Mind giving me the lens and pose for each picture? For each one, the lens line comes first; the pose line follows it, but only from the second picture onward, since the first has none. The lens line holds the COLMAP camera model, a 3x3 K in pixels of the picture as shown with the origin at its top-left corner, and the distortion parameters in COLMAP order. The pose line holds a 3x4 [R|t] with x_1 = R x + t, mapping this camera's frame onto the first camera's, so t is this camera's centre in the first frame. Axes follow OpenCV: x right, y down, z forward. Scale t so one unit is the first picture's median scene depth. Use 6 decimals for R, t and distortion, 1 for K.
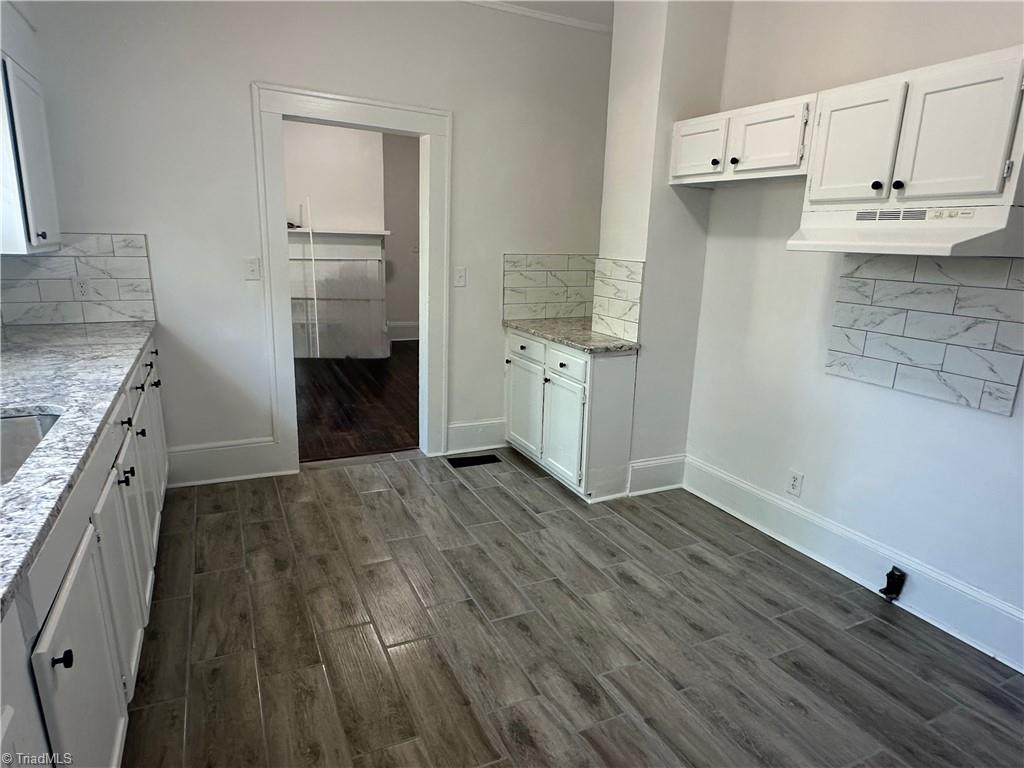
lens RADIAL K [[612.5, 0, 509.8], [0, 612.5, 384.3], [0, 0, 1]] dist [0.005922, -0.002618]
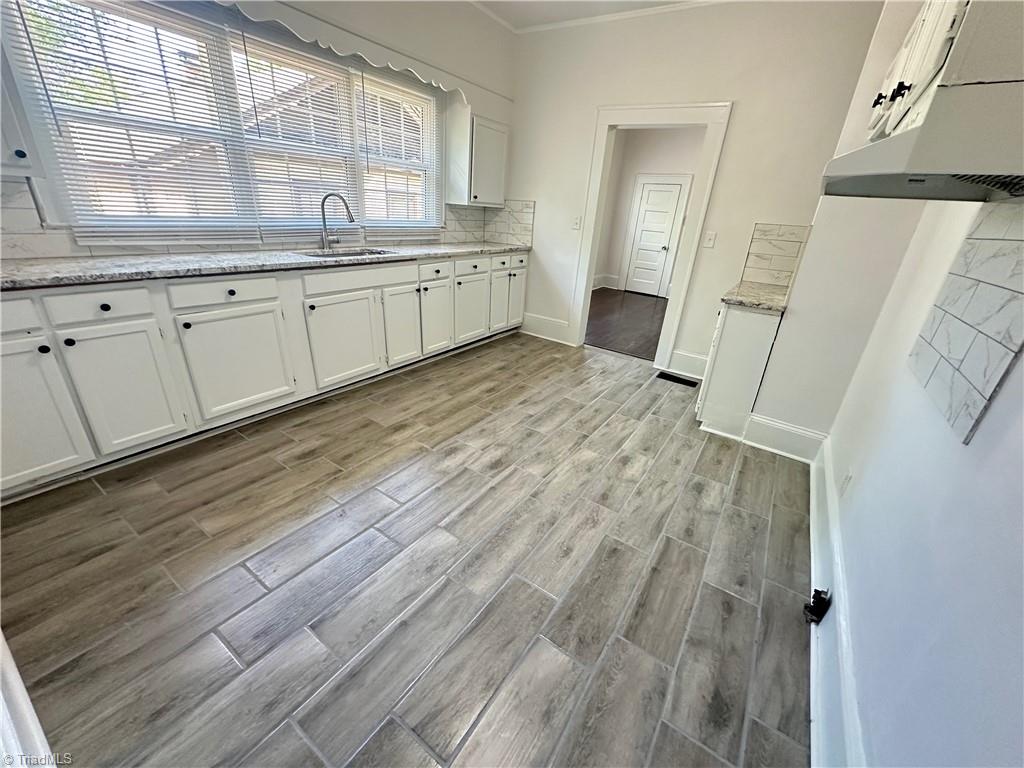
lens RADIAL K [[405.1, 0, 512.8], [0, 405.1, 383.4], [0, 0, 1]] dist [-0.000570, 0.000004]
pose [[0.496169, 0.341274, -0.798341, 0.648619], [-0.251309, 0.936598, 0.244188, 0.005577], [0.831060, 0.079471, 0.550476, 0.269826]]
